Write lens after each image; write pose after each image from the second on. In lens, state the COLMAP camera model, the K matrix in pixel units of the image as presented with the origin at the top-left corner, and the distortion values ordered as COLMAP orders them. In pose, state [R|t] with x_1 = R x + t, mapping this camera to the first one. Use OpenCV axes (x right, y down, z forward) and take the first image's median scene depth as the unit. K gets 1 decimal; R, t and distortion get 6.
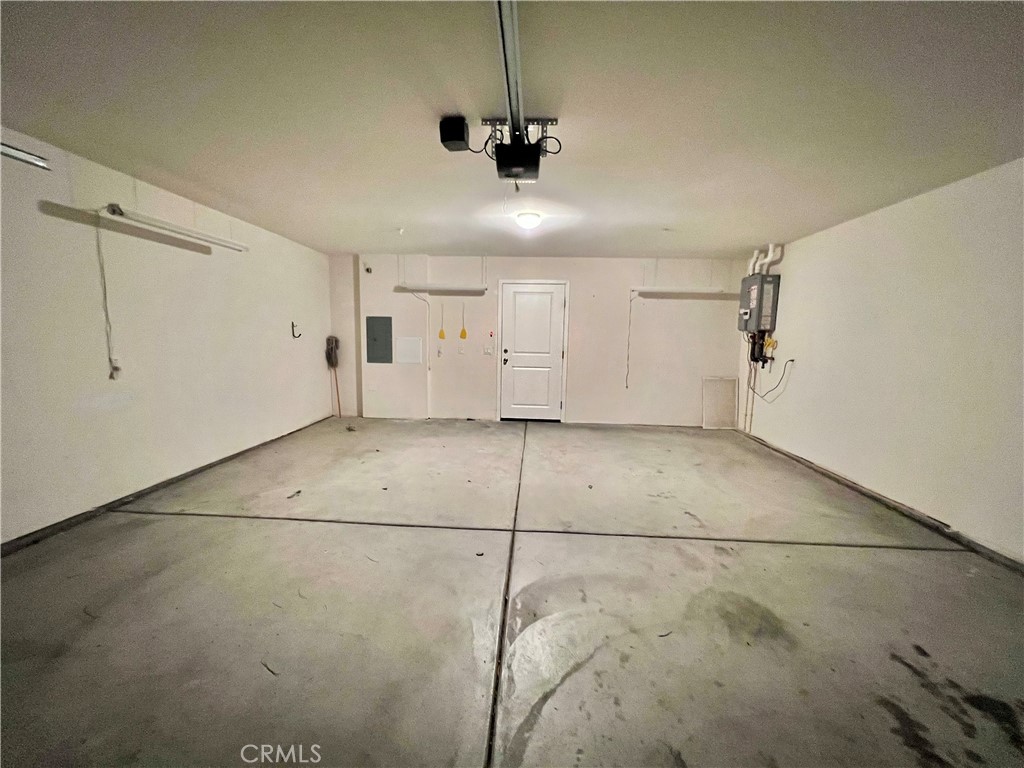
lens RADIAL K [[413.0, 0, 512.7], [0, 413.0, 386.7], [0, 0, 1]] dist [-0.007065, 0.000668]
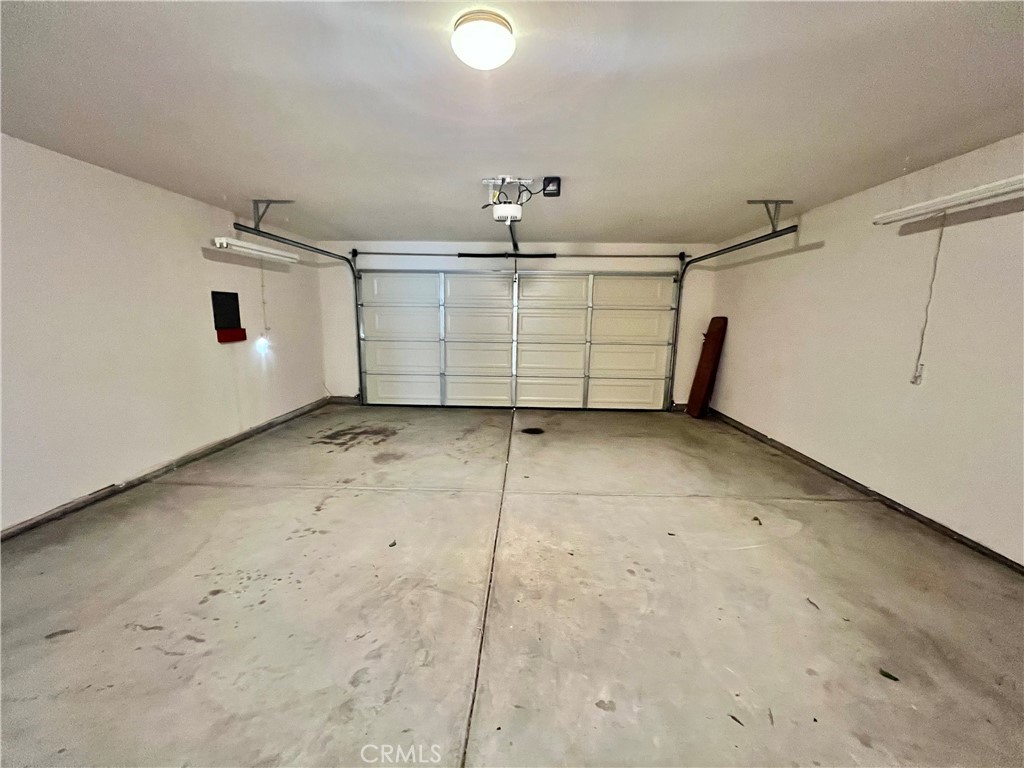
lens RADIAL K [[413.0, 0, 512.7], [0, 413.0, 383.5], [0, 0, 1]] dist [-0.007065, 0.000668]
pose [[-0.999217, -0.026158, -0.029681, 0.016704], [-0.033492, 0.958632, 0.282671, -0.266095], [0.021059, 0.283444, -0.958758, 1.932769]]
